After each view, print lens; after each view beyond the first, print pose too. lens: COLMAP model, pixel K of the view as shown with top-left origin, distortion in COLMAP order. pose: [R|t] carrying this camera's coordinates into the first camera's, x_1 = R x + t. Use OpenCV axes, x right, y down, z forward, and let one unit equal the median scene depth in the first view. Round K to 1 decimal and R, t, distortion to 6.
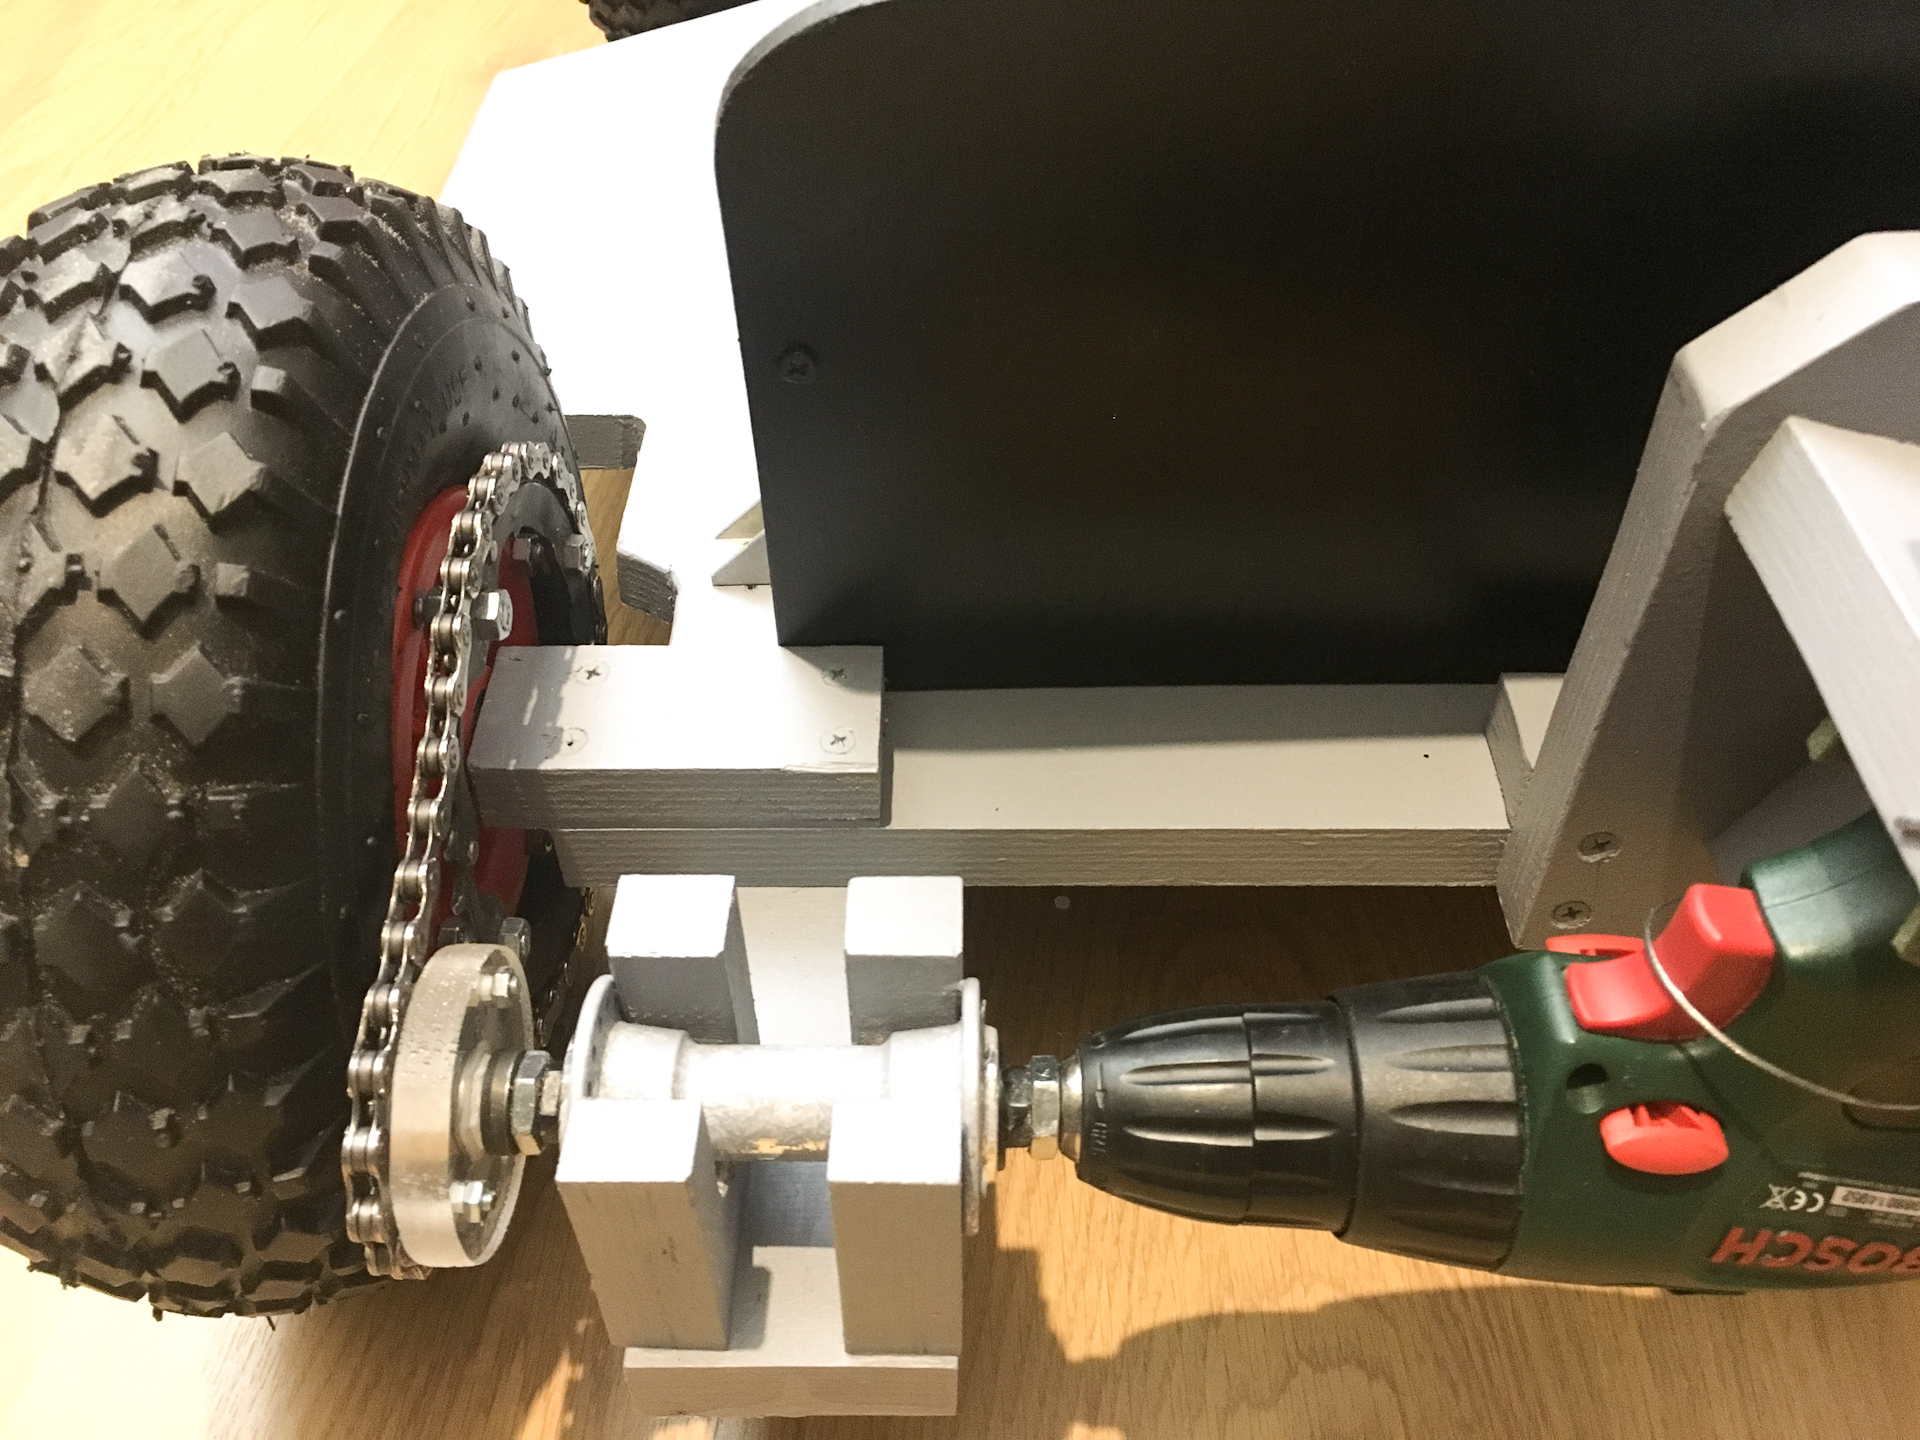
lens RADIAL K [[1637.7, 0, 965.6], [0, 1637.7, 745.9], [0, 0, 1]] dist [-0.002662, -0.002265]
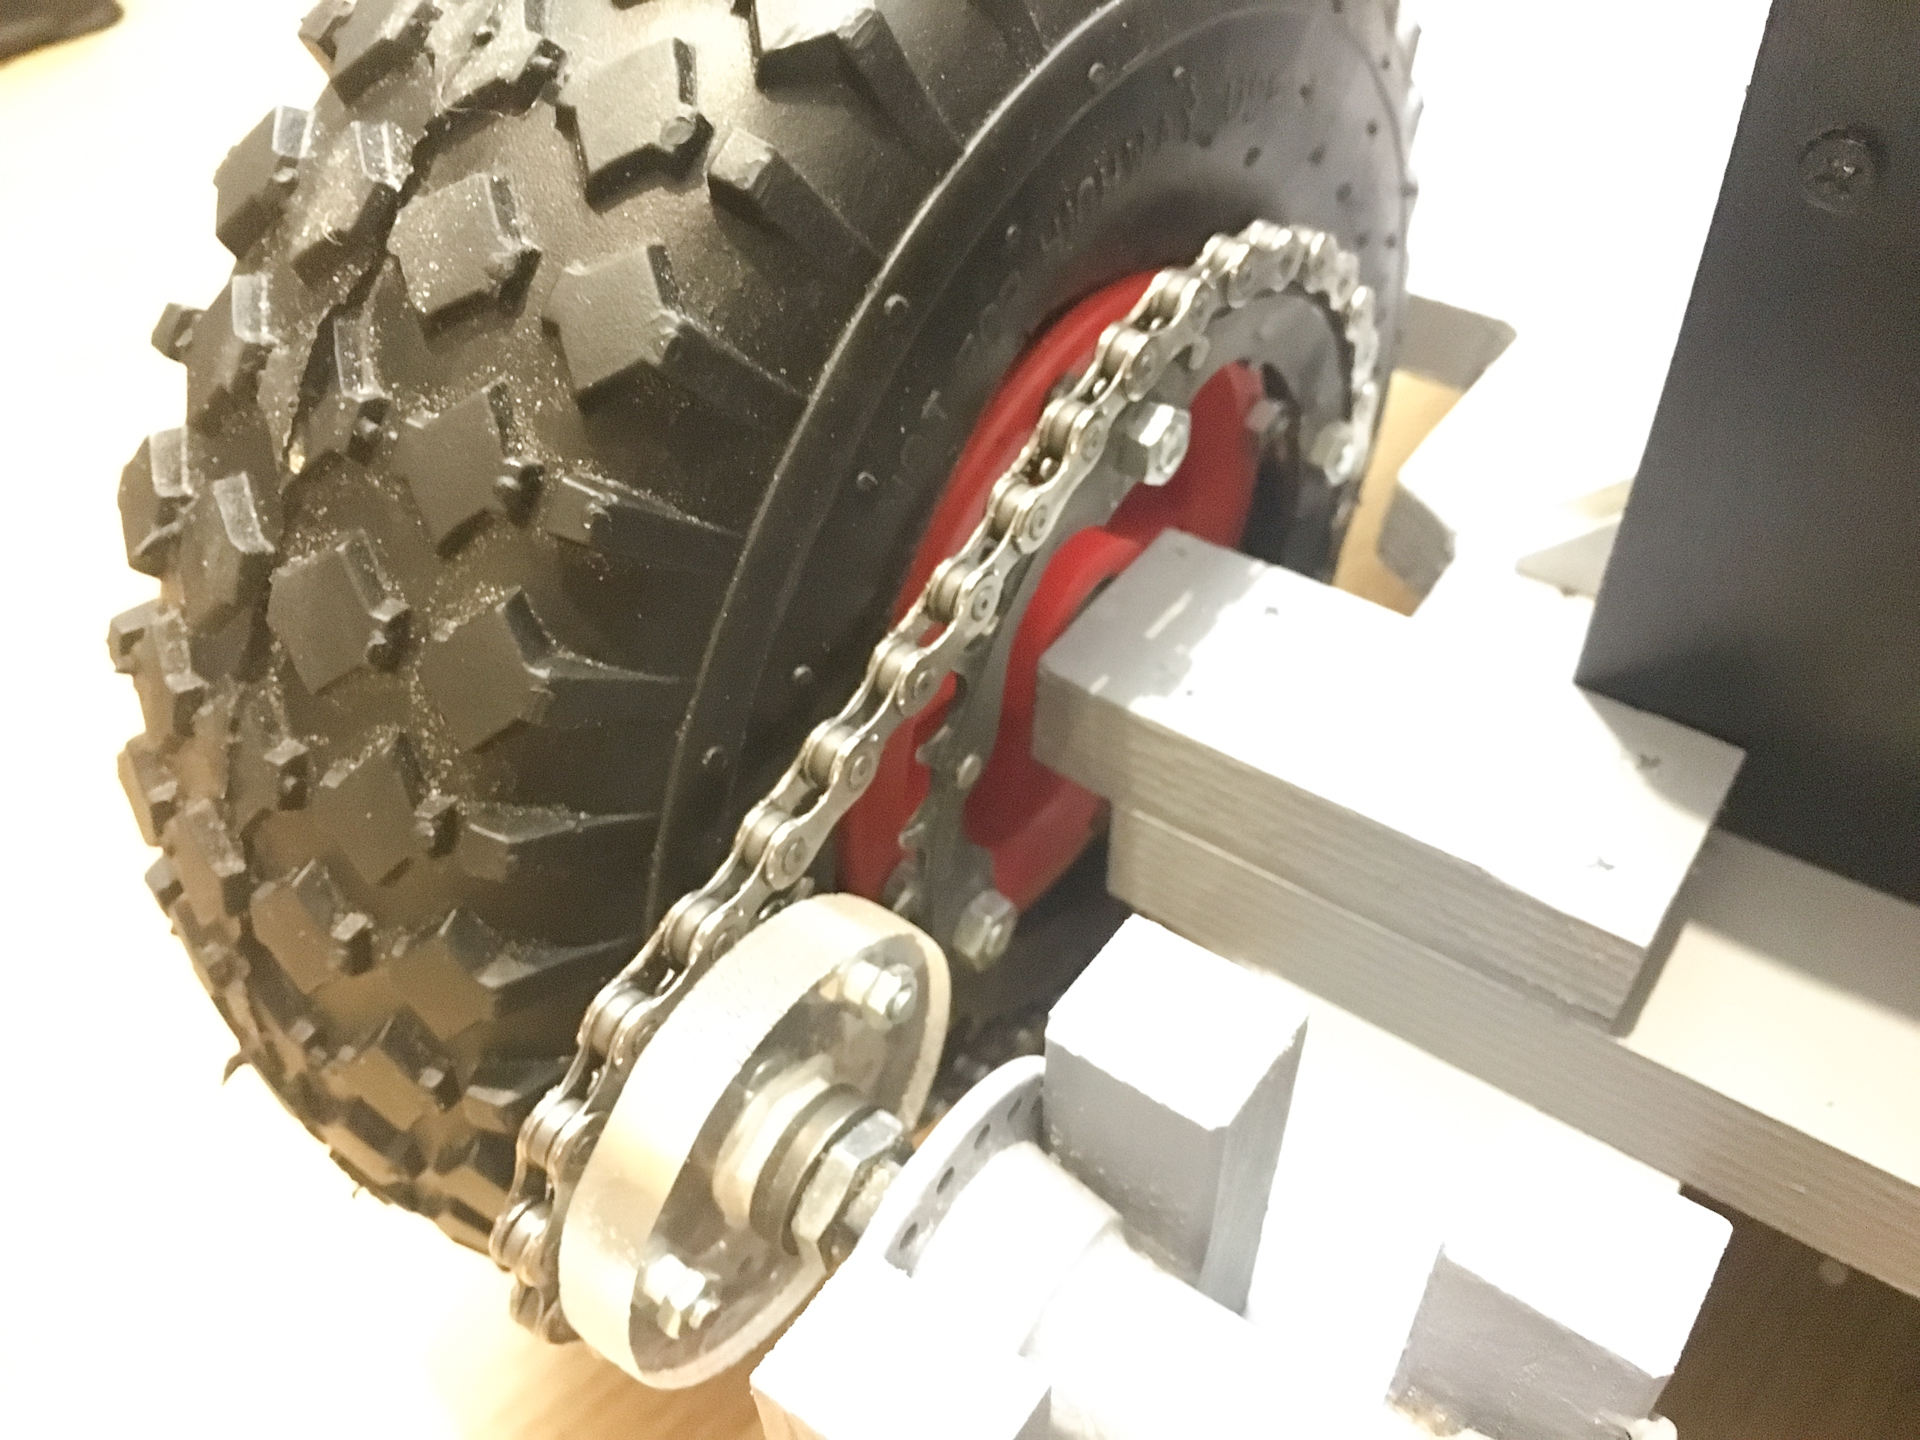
lens RADIAL K [[1691.8, 0, 949.0], [0, 1691.8, 716.1], [0, 0, 1]] dist [0.020022, -0.006227]
pose [[0.817815, 0.392524, -0.420836, -0.042813], [-0.413817, 0.909299, 0.043951, 0.022081], [0.399918, 0.138205, 0.906071, 0.445584]]
